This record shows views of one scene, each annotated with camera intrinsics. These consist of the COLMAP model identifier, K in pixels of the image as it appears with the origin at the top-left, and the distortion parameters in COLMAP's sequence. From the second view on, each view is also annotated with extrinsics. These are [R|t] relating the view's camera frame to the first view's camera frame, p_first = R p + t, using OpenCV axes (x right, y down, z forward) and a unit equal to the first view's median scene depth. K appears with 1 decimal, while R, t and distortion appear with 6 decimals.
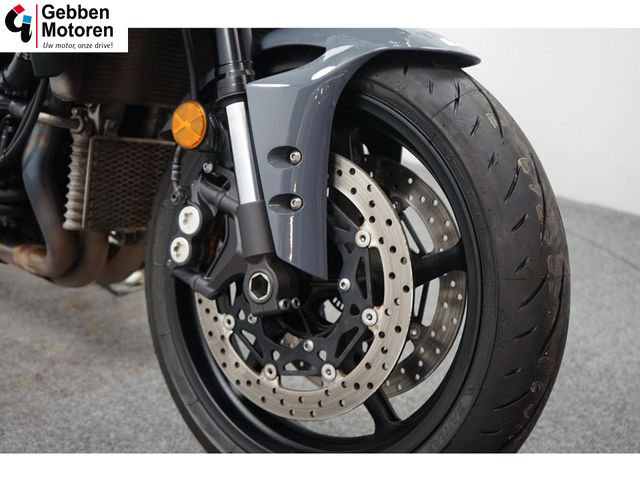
lens RADIAL K [[767.1, 0, 320.0], [0, 767.1, 240.0], [0, 0, 1]] dist [-0.006710, -0.003290]
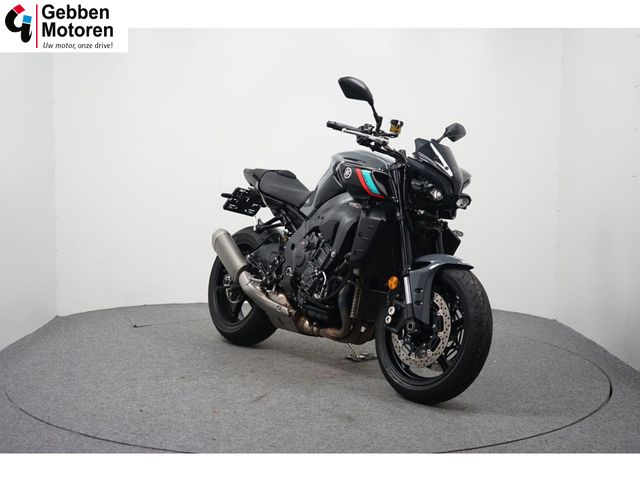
lens RADIAL K [[881.3, 0, 320.0], [0, 881.3, 240.0], [0, 0, 1]] dist [-0.013095, -0.004520]
pose [[0.973341, 0.014827, -0.228882, 0.436666], [-0.073490, 0.965458, -0.249979, 0.713122], [0.217270, 0.260135, 0.940810, -3.006823]]
